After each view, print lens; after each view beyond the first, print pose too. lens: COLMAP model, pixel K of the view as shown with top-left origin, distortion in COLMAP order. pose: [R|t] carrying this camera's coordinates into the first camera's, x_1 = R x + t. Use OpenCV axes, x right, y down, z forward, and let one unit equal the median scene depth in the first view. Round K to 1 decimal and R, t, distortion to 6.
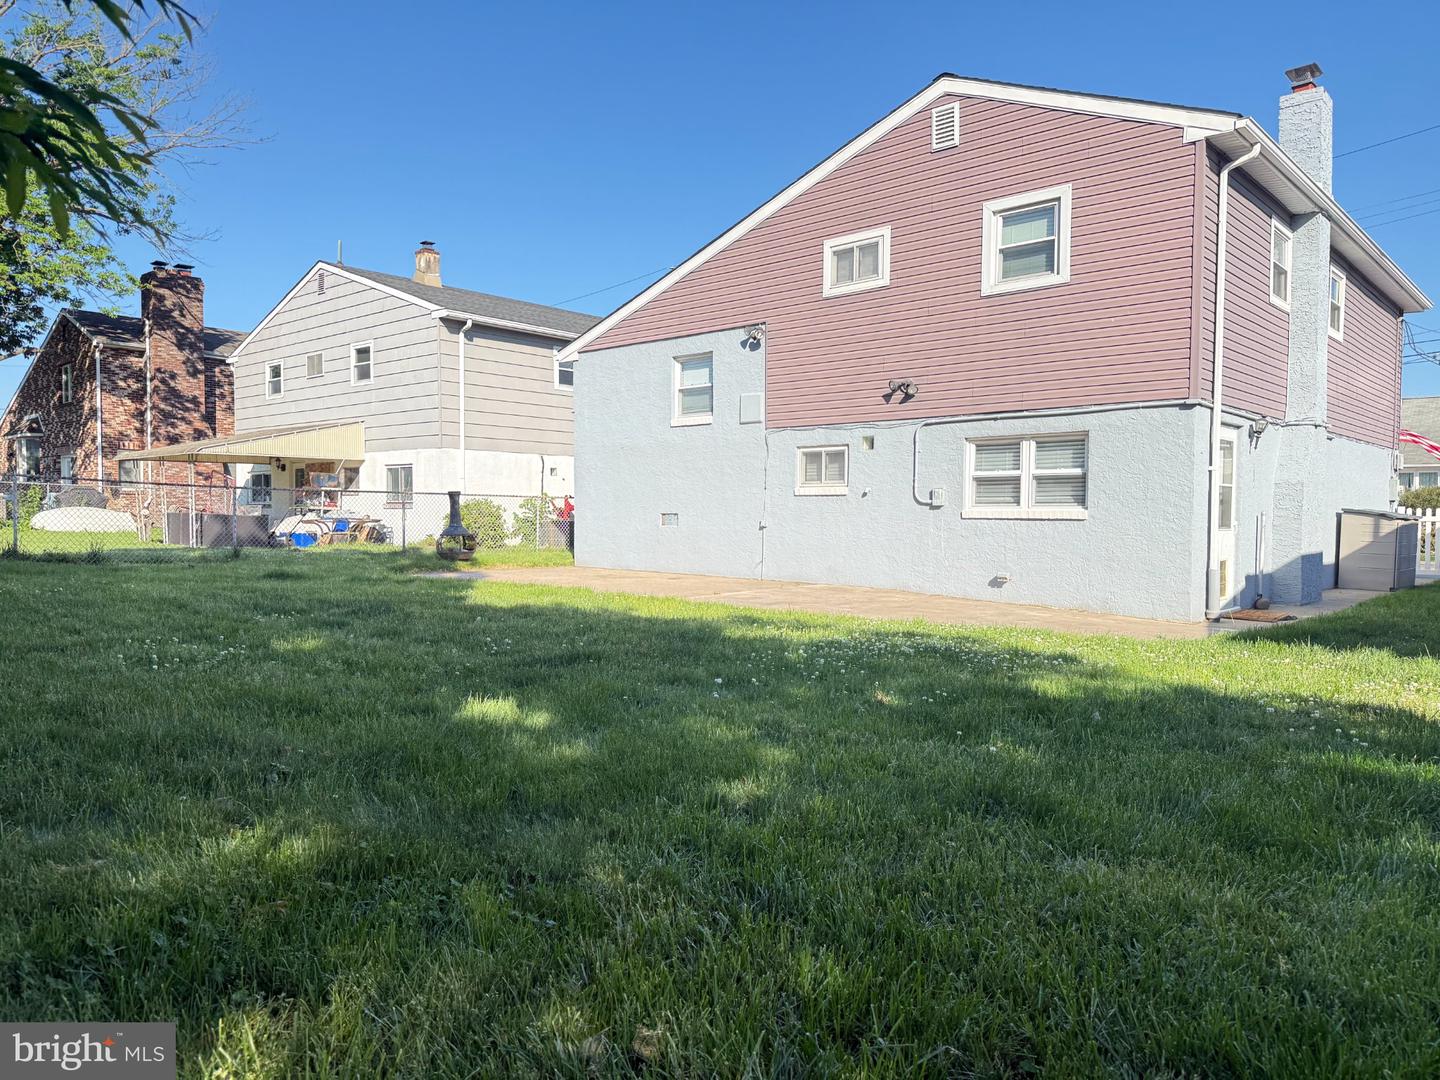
lens RADIAL K [[1014.1, 0, 720.0], [0, 1014.1, 540.0], [0, 0, 1]] dist [0.131202, -0.253653]
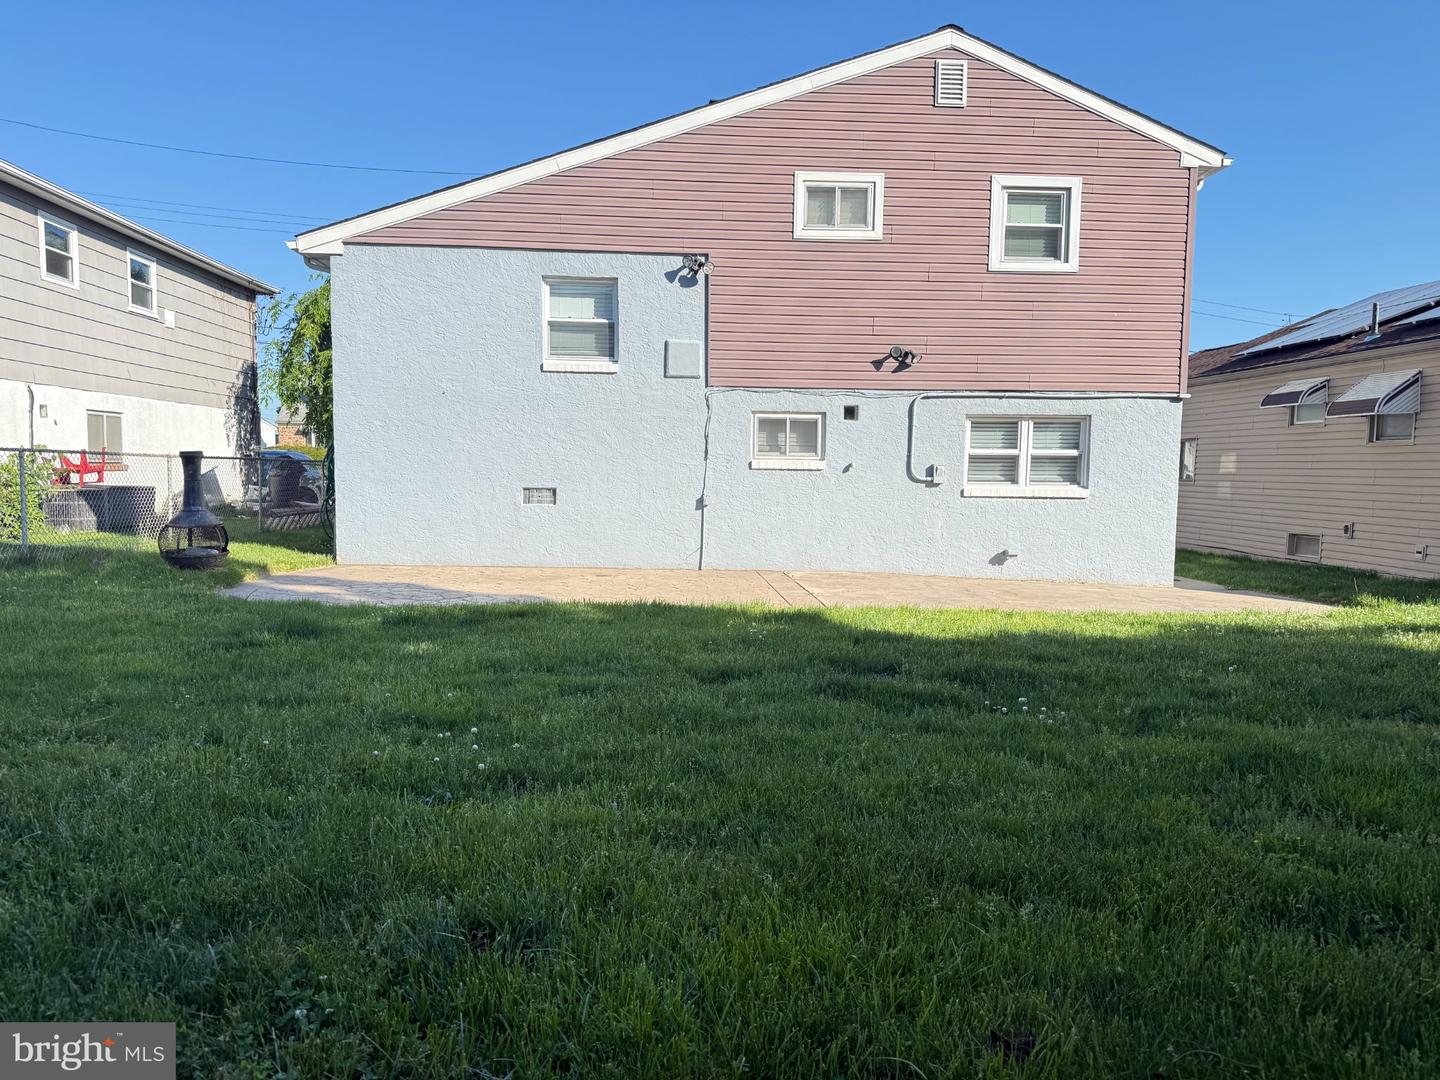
lens RADIAL K [[1014.1, 0, 720.0], [0, 1014.1, 540.0], [0, 0, 1]] dist [0.131202, -0.253653]
pose [[0.693556, -0.046906, 0.718874, -0.625444], [0.008153, 0.998325, 0.057274, -0.037260], [-0.720357, -0.033861, 0.692777, 0.480033]]
